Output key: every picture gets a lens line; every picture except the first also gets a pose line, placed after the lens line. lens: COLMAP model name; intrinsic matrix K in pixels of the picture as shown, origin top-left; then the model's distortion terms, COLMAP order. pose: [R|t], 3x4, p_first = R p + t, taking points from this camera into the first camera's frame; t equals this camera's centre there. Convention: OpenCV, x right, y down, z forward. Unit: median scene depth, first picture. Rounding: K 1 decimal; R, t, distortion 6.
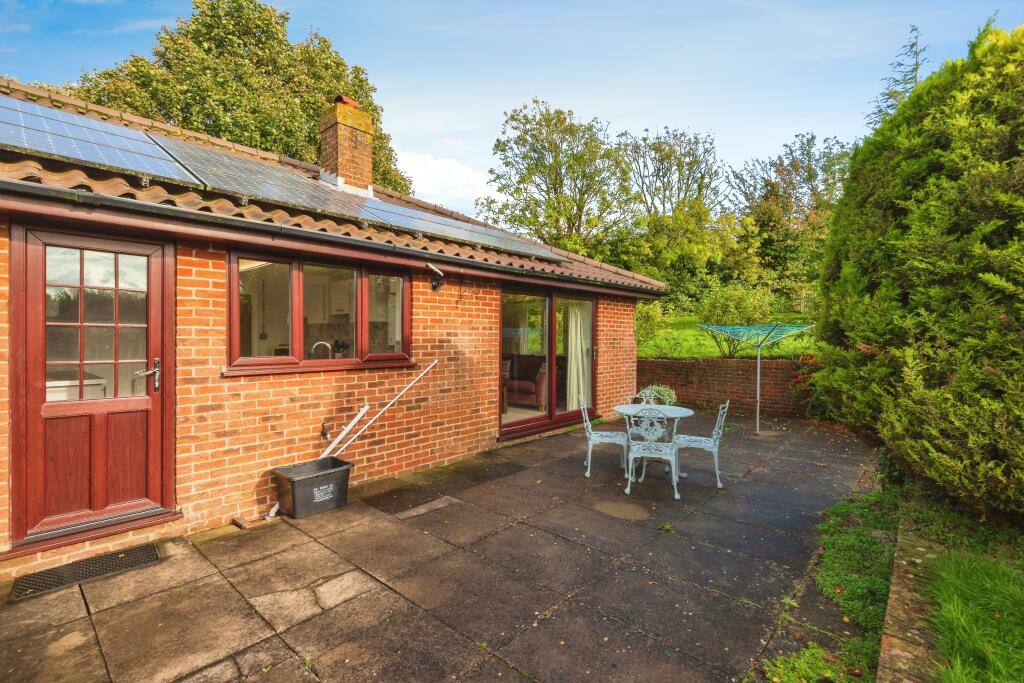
lens RADIAL K [[461.1, 0, 516.6], [0, 461.1, 339.5], [0, 0, 1]] dist [0.002751, -0.002292]
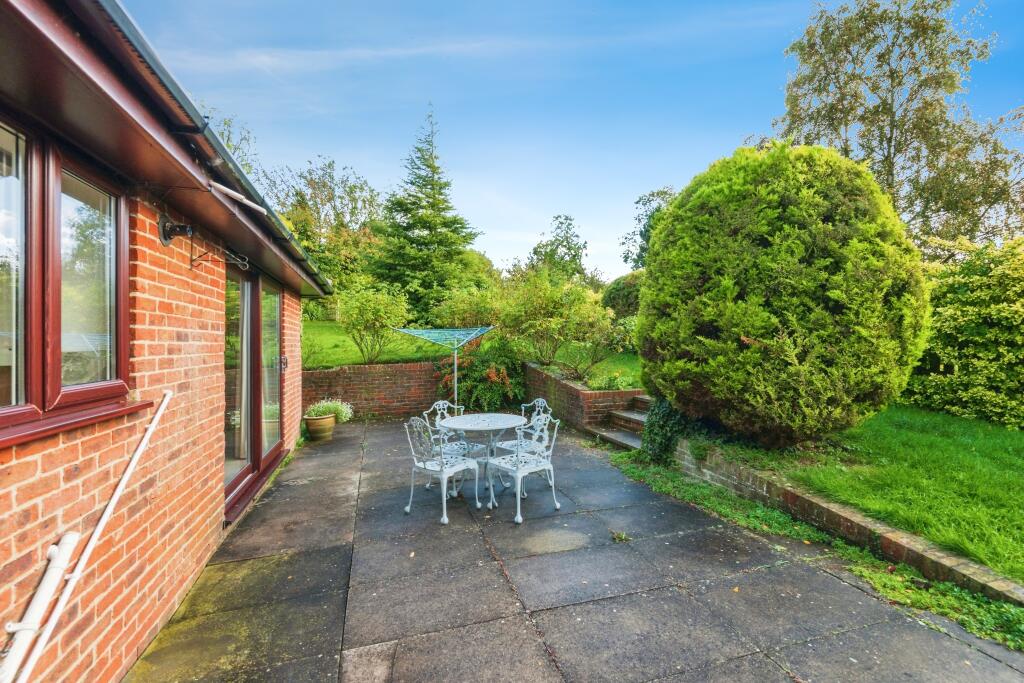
lens RADIAL K [[461.1, 0, 512.2], [0, 461.1, 336.3], [0, 0, 1]] dist [0.002751, -0.002292]
pose [[0.523309, -0.002314, 0.852140, -0.441345], [0.026599, 0.999553, -0.013620, 0.005466], [-0.851728, 0.029794, 0.523136, 0.516321]]
